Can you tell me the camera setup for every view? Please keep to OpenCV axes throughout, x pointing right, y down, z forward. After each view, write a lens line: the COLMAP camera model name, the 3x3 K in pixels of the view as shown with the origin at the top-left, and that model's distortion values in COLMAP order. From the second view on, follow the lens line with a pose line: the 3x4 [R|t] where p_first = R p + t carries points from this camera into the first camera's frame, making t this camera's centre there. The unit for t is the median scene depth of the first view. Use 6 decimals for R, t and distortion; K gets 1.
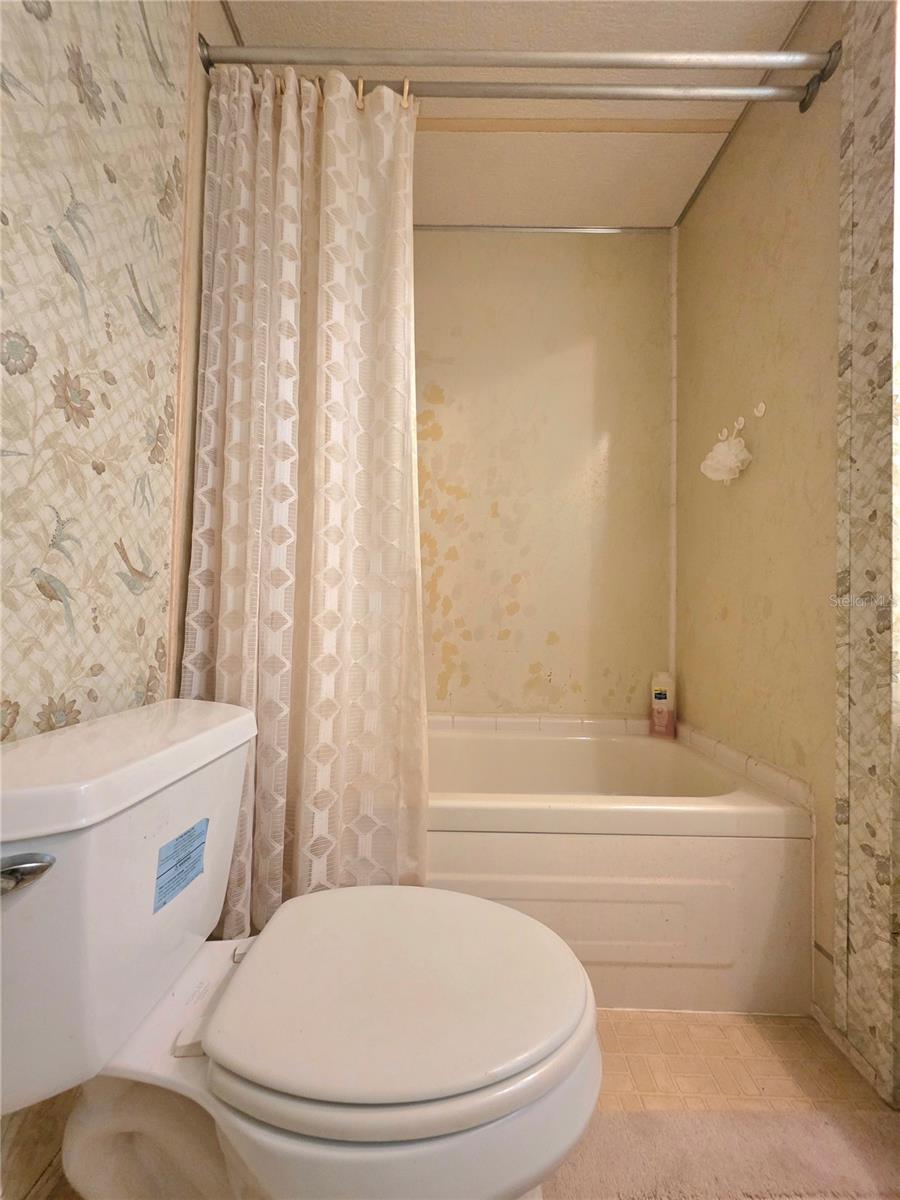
lens RADIAL K [[476.8, 0, 456.9], [0, 476.8, 602.0], [0, 0, 1]] dist [0.001493, 0.000574]
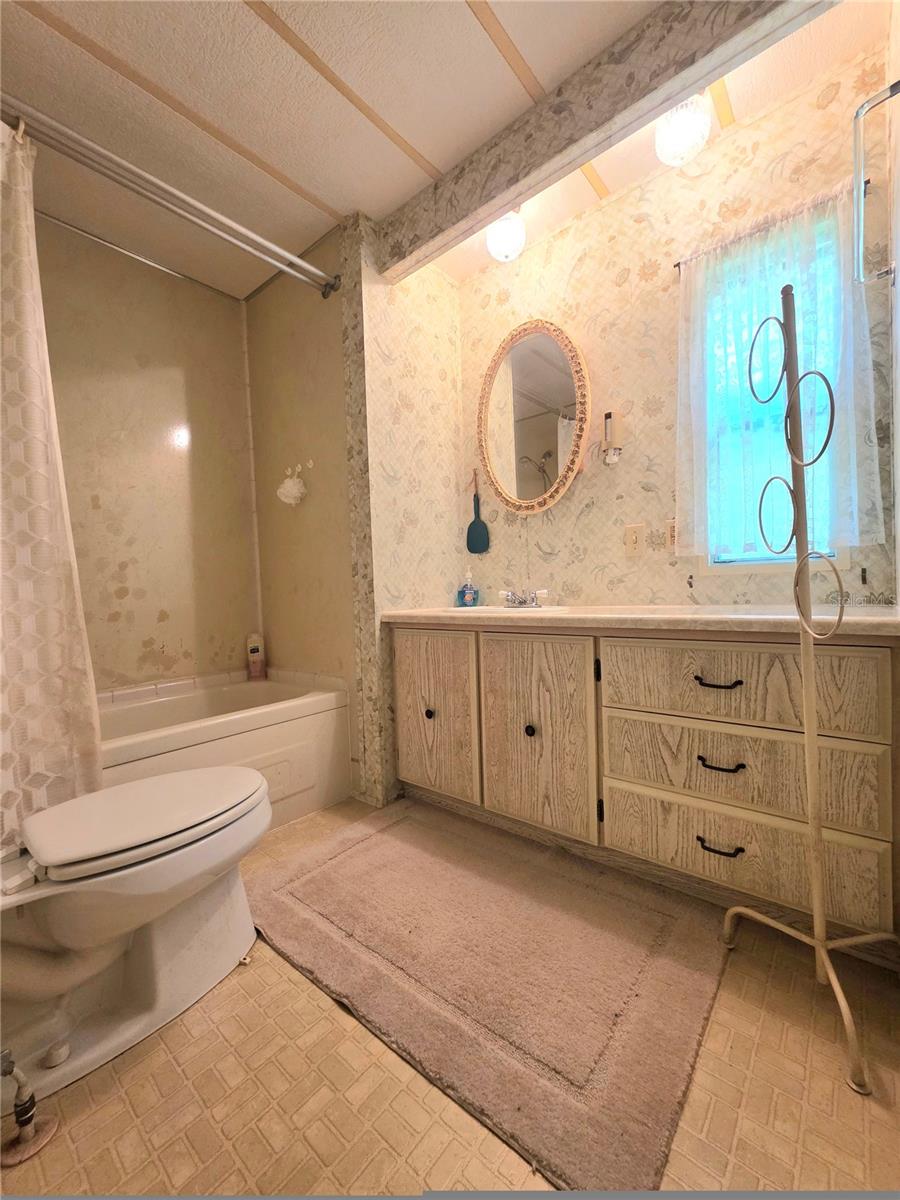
lens RADIAL K [[476.8, 0, 453.6], [0, 476.8, 604.0], [0, 0, 1]] dist [0.001493, 0.000574]
pose [[0.639102, -0.066019, 0.766283, -0.402082], [0.032458, 0.997737, 0.058889, -0.001354], [-0.768437, -0.012764, 0.639798, -0.516657]]
